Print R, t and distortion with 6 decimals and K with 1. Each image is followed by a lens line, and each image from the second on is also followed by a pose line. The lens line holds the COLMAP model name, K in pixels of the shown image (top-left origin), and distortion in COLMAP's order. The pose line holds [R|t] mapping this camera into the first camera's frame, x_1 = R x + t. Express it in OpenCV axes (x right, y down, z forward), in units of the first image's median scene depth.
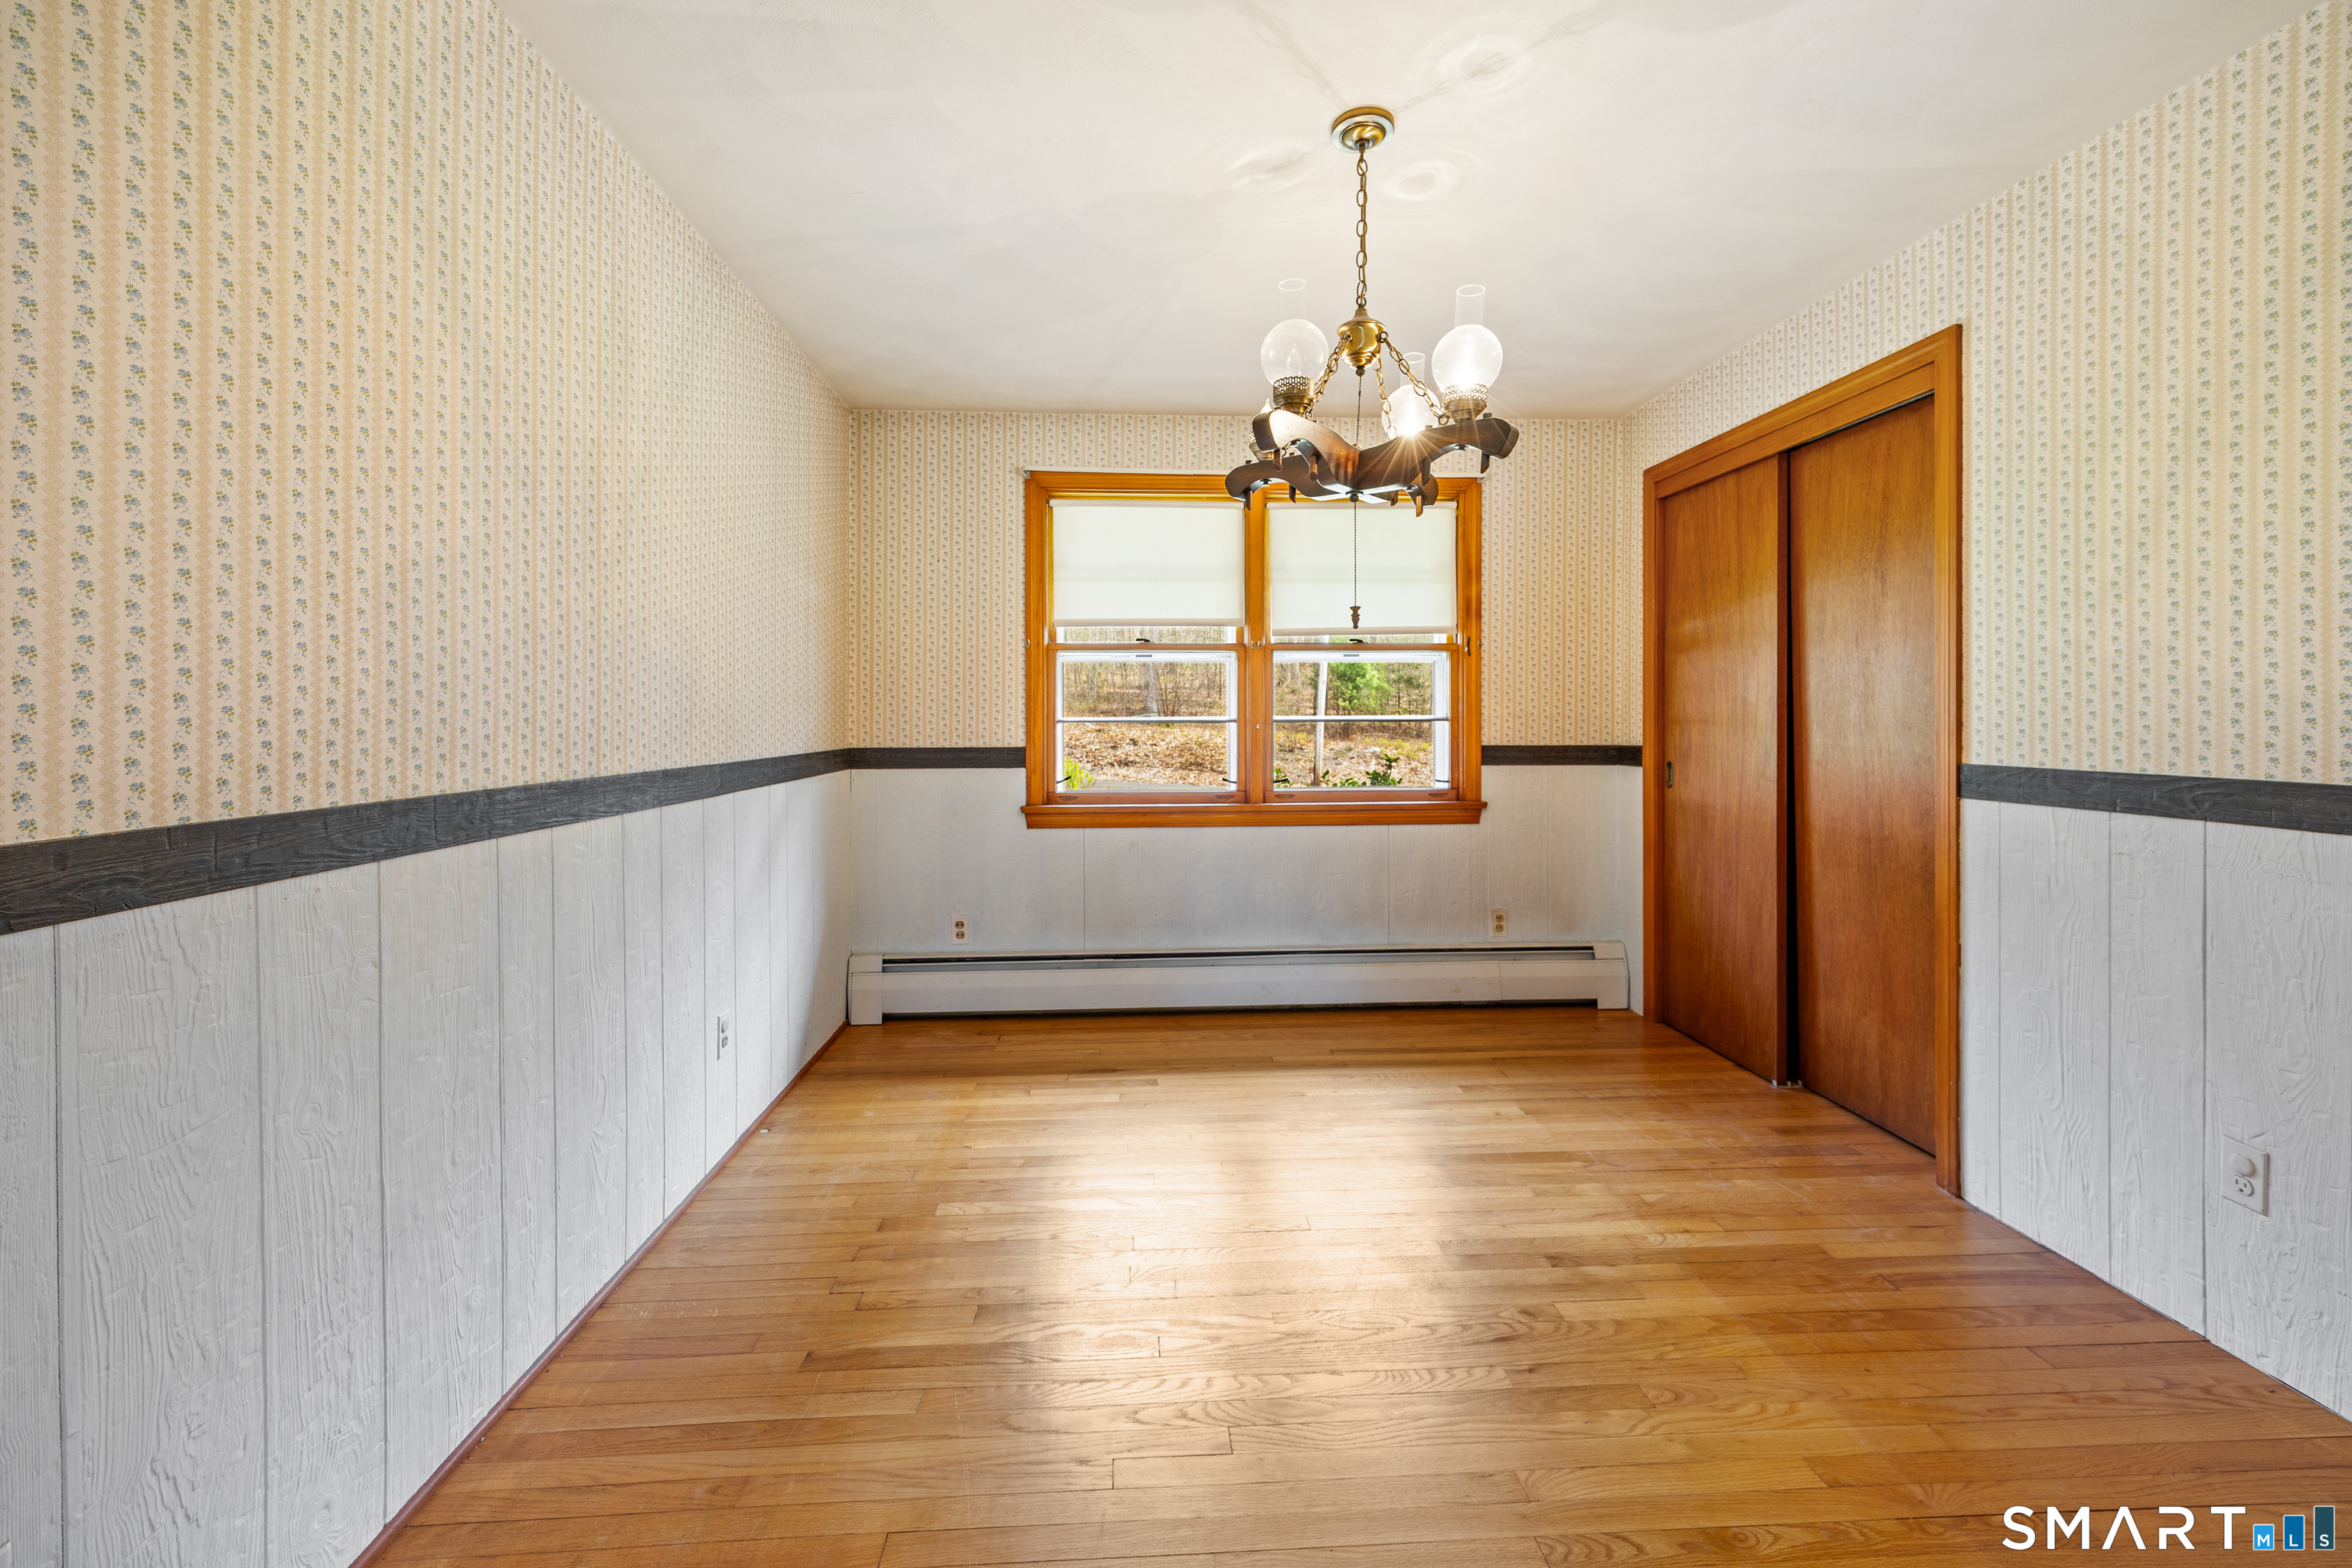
lens RADIAL K [[961.7, 0, 1180.5], [0, 961.7, 716.1], [0, 0, 1]] dist [-0.000992, -0.000154]
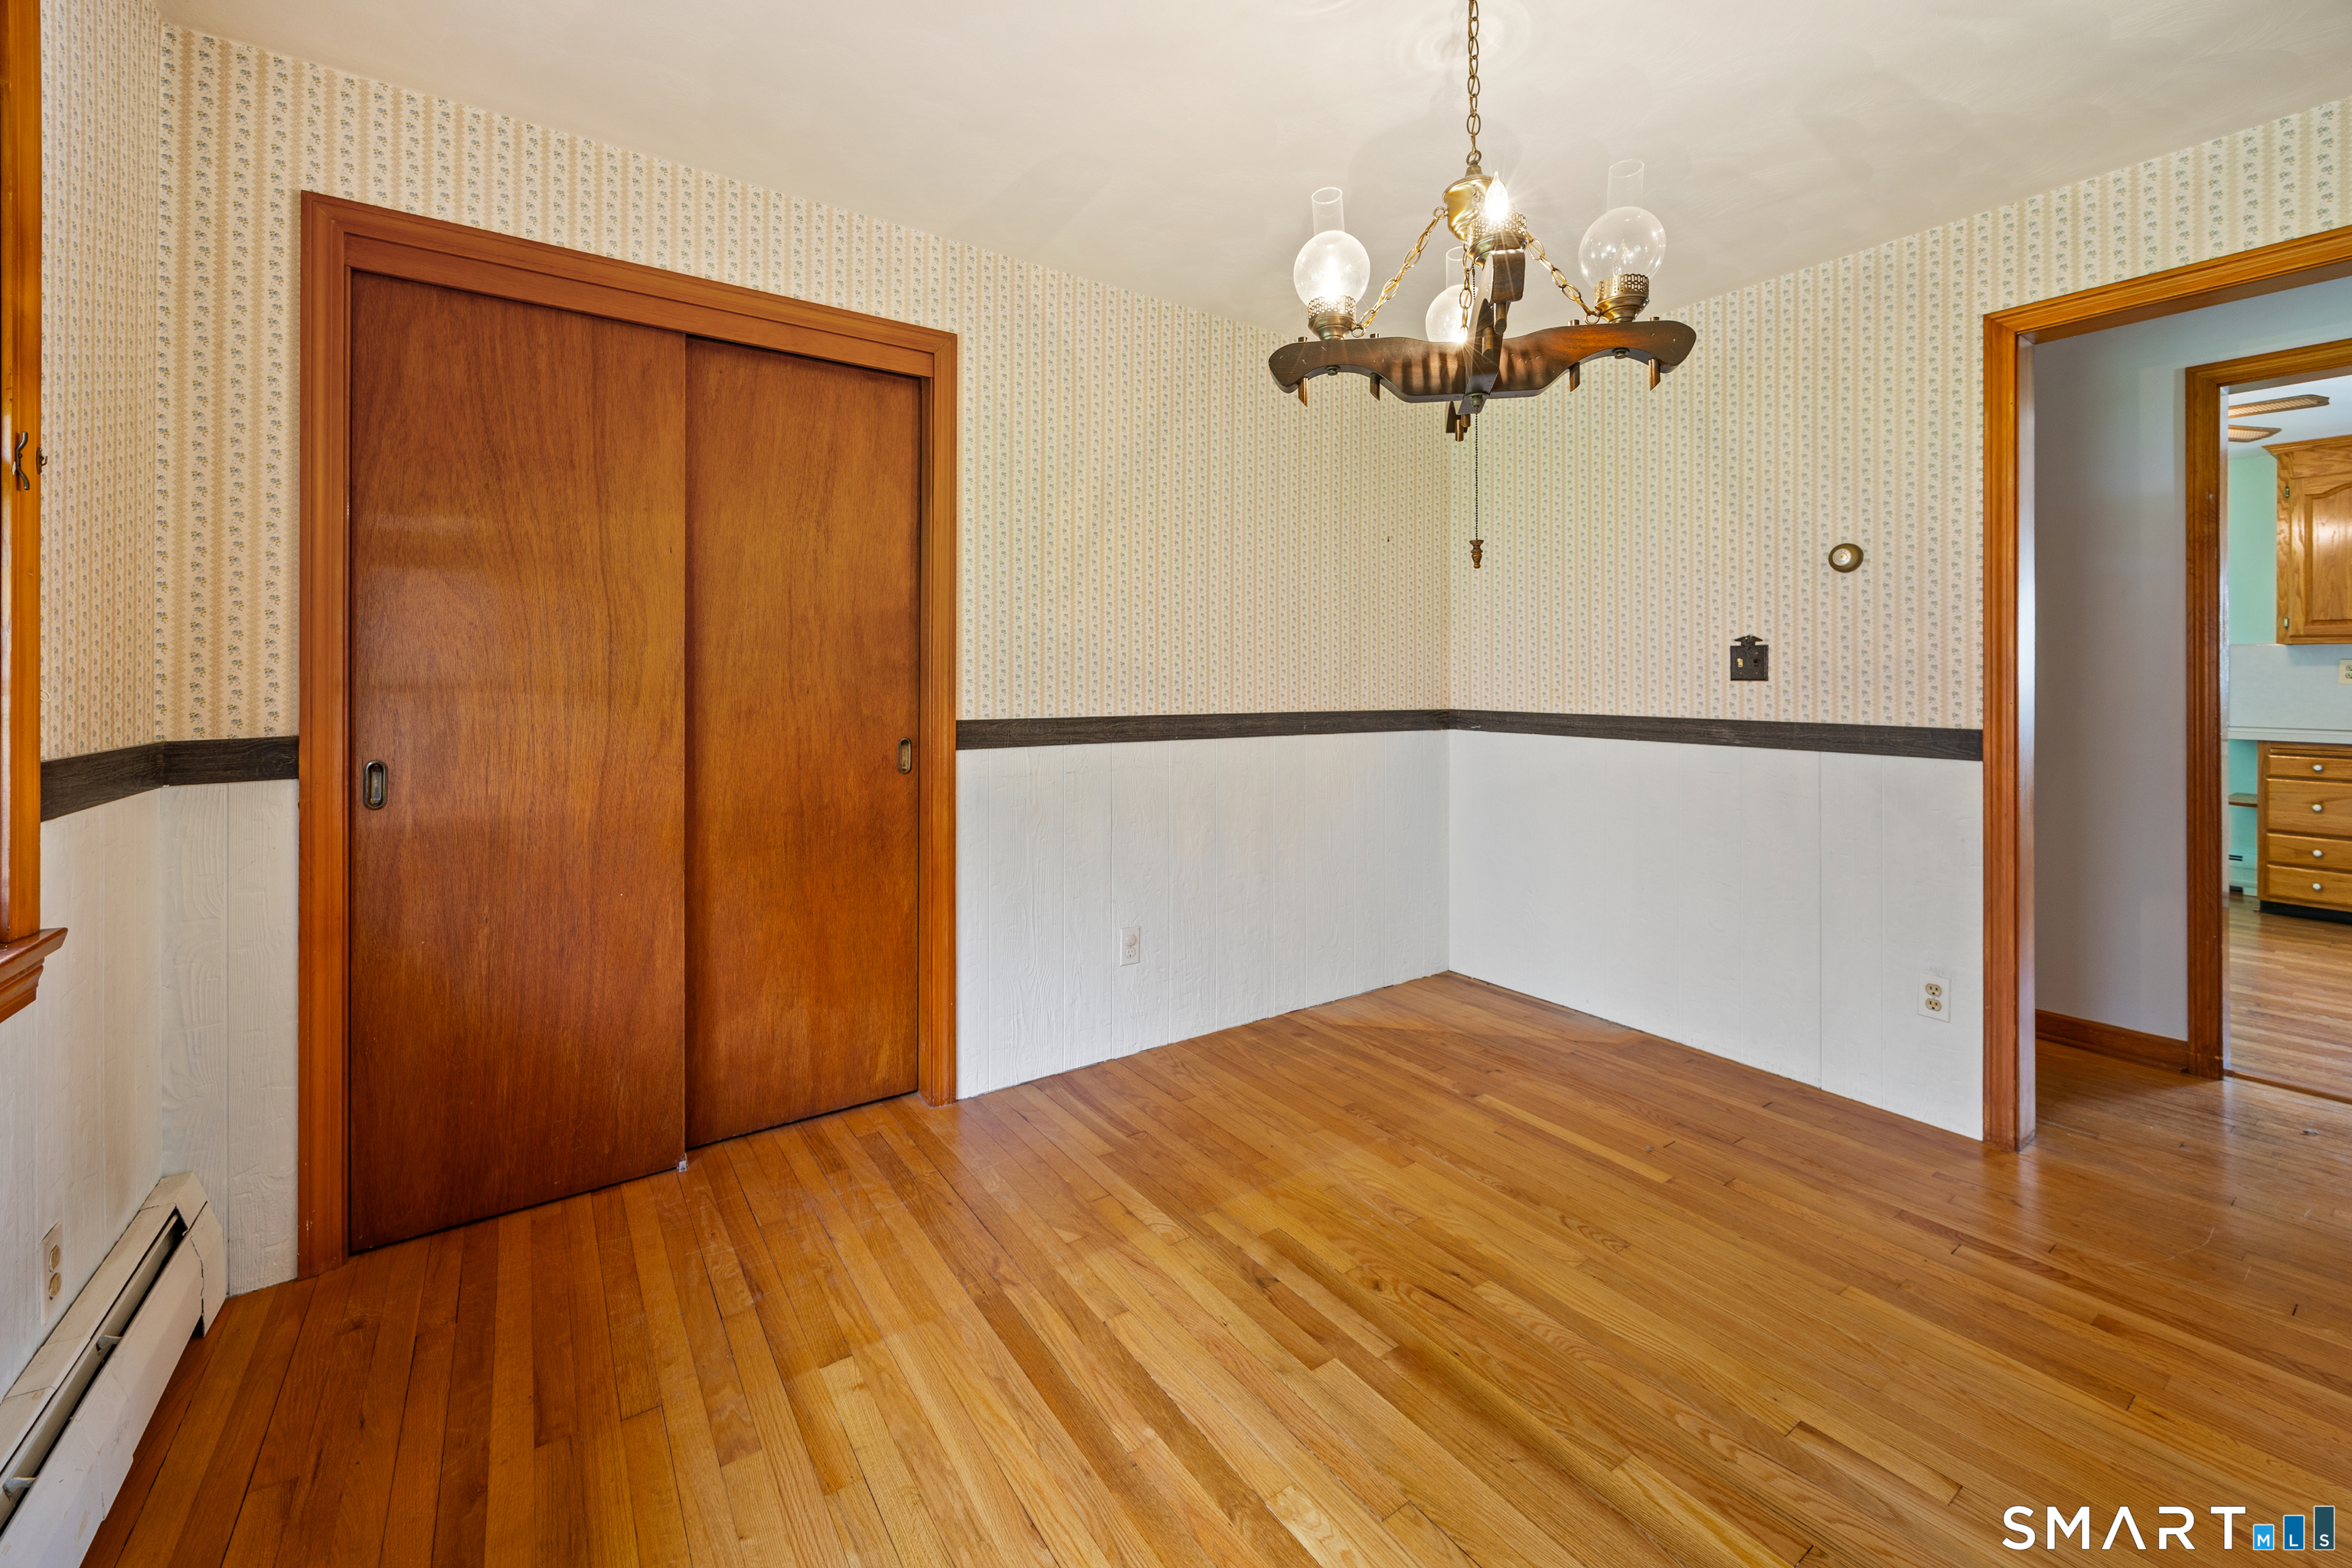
lens RADIAL K [[944.0, 0, 1183.6], [0, 944.0, 687.6], [0, 0, 1]] dist [-0.020618, 0.000023]
pose [[-0.531720, 0.002734, 0.846915, -0.244104], [0.005576, 0.999984, 0.000273, 0.010688], [-0.846902, 0.004868, -0.531727, 1.204050]]
